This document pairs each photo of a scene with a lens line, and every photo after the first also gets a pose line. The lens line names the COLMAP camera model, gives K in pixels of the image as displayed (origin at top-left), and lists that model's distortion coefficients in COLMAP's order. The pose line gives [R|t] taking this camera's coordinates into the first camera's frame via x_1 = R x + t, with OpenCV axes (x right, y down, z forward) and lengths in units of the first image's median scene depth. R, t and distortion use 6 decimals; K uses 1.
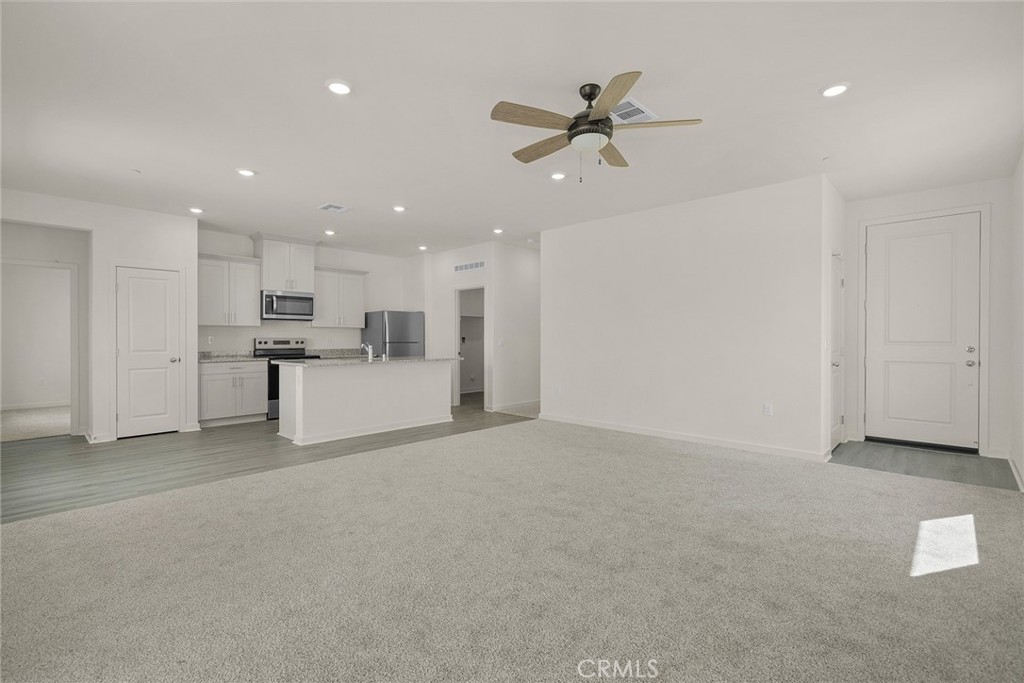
lens RADIAL K [[468.0, 0, 512.8], [0, 468.0, 333.2], [0, 0, 1]] dist [-0.001142, 0.000695]
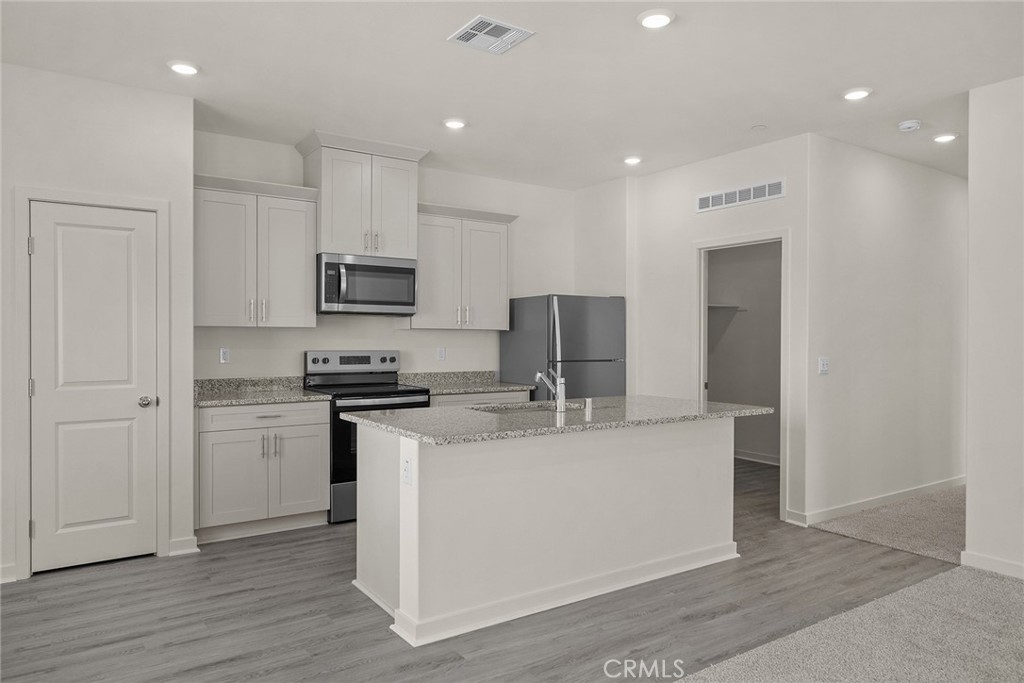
lens RADIAL K [[682.4, 0, 511.4], [0, 682.4, 335.9], [0, 0, 1]] dist [0.004579, 0.002809]
pose [[0.977574, 0.005919, -0.210508, -0.187070], [-0.004053, 0.999949, 0.009296, -0.013523], [0.210552, -0.008235, 0.977548, 0.341165]]
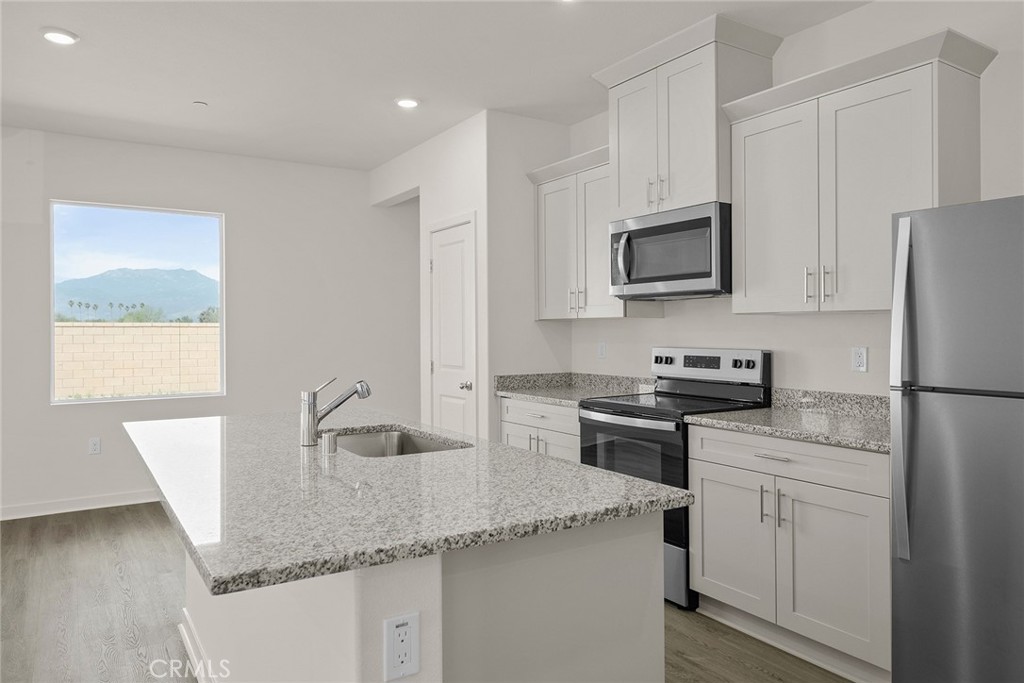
lens RADIAL K [[682.4, 0, 507.3], [0, 682.4, 338.0], [0, 0, 1]] dist [0.004579, 0.002809]
pose [[-0.237133, 0.009642, -0.971429, 0.030485], [0.011451, 0.999909, 0.007130, -0.002886], [0.971410, -0.009433, -0.237222, 1.021299]]
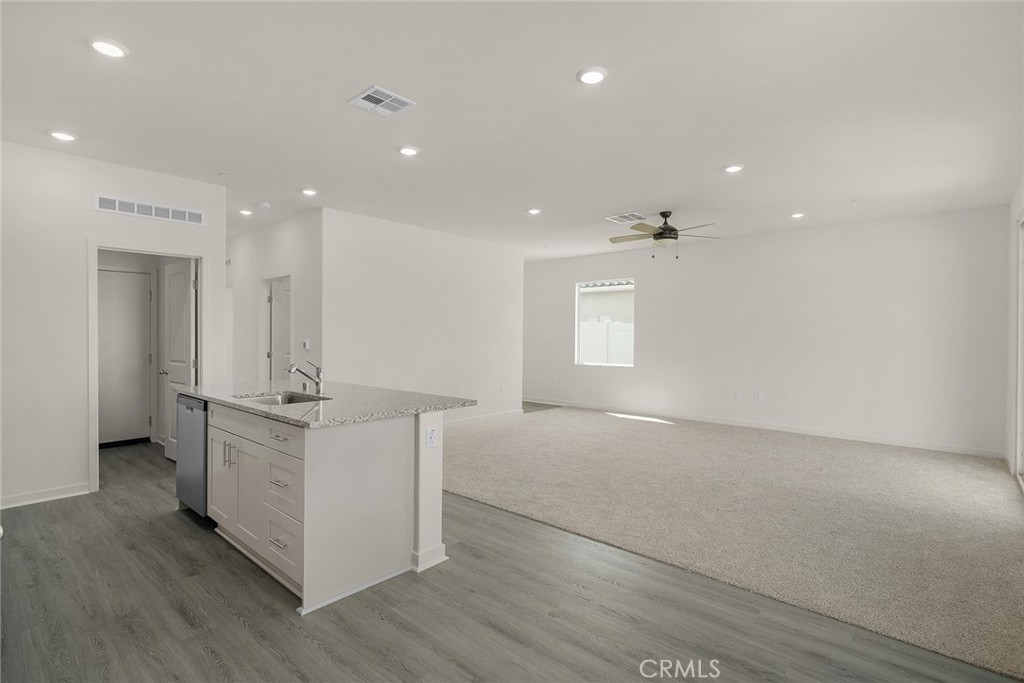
lens RADIAL K [[497.6, 0, 503.3], [0, 497.6, 334.9], [0, 0, 1]] dist [0.002280, 0.001041]
pose [[-0.021472, 0.000530, 0.999769, -0.734976], [-0.011424, 0.999934, -0.000775, -0.008083], [-0.999704, -0.011438, -0.021465, 0.688419]]
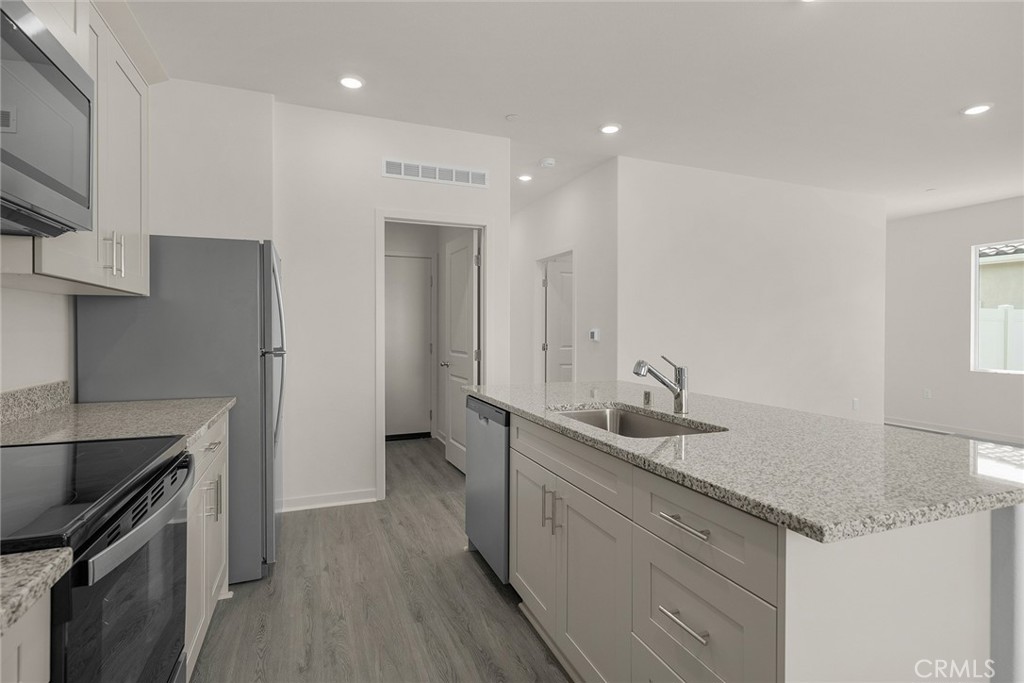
lens RADIAL K [[497.6, 0, 502.7], [0, 497.6, 335.6], [0, 0, 1]] dist [0.002280, 0.001041]
pose [[0.426426, -0.007186, 0.904494, -0.550657], [-0.014826, 0.999779, 0.014933, 0.003799], [-0.904401, -0.019778, 0.426225, 0.823655]]
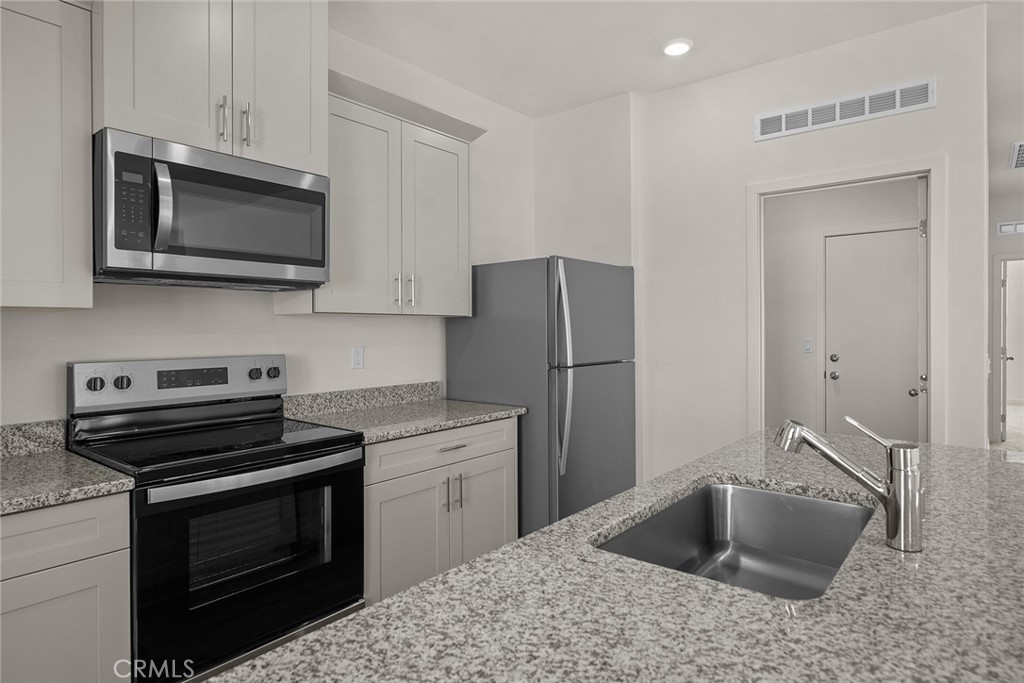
lens RADIAL K [[590.6, 0, 518.2], [0, 590.6, 324.9], [0, 0, 1]] dist [0.006271, 0.000737]
pose [[0.996179, -0.002206, 0.087302, -0.368950], [0.001681, 0.999980, 0.006087, -0.008885], [-0.087313, -0.005917, 0.996163, 0.710837]]
